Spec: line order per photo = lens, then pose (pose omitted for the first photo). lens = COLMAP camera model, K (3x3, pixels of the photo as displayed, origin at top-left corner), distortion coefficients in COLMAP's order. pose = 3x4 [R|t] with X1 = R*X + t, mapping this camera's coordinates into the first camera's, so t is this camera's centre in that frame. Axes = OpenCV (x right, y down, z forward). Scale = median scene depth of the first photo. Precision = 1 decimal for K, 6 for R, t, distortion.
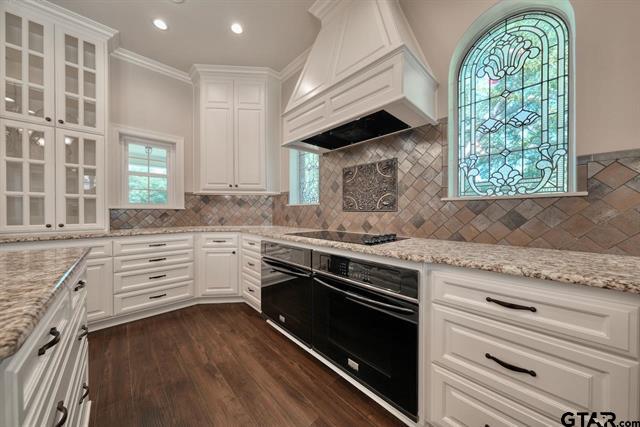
lens RADIAL K [[214.0, 0, 321.4], [0, 214.0, 212.6], [0, 0, 1]] dist [-0.004884, 0.000606]
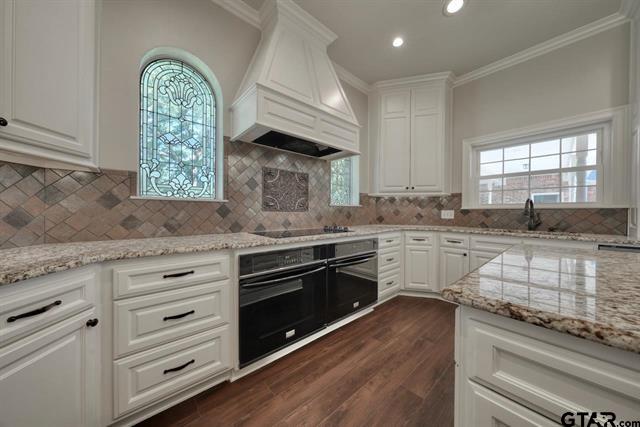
lens RADIAL K [[214.0, 0, 321.7], [0, 214.0, 212.5], [0, 0, 1]] dist [-0.004884, 0.000606]
pose [[0.037755, 0.000395, 0.999287, -0.869715], [0.000993, 0.999999, -0.000433, 0.002924], [-0.999287, 0.001008, 0.037754, 0.695410]]
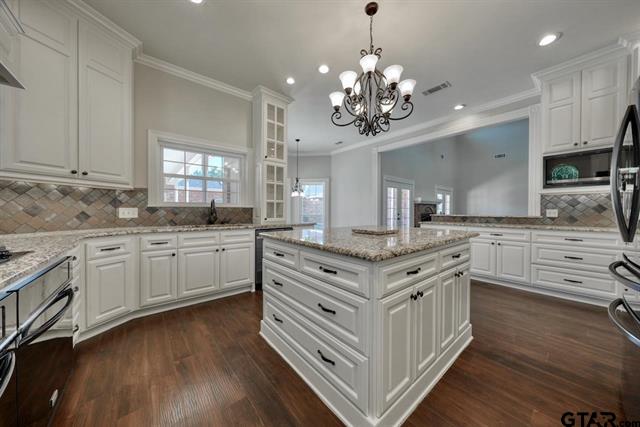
lens RADIAL K [[214.0, 0, 320.4], [0, 214.0, 212.3], [0, 0, 1]] dist [-0.004884, 0.000606]
pose [[-0.997615, -0.001996, 0.068993, -0.531489], [-0.001134, 0.999921, 0.012526, -0.002046], [-0.069013, 0.012418, -0.997538, 0.997410]]
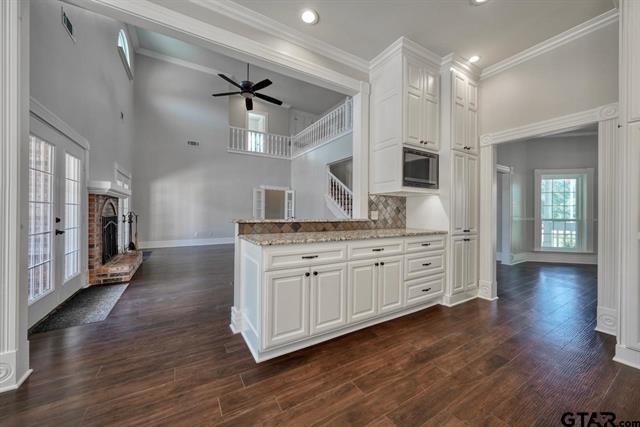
lens RADIAL K [[234.4, 0, 321.9], [0, 234.4, 212.3], [0, 0, 1]] dist [0.000264, 0.000303]
pose [[-0.219435, -0.000549, -0.975627, -0.561403], [-0.012951, 0.999913, 0.002350, 0.001840], [0.975541, 0.013151, -0.219423, -0.547307]]
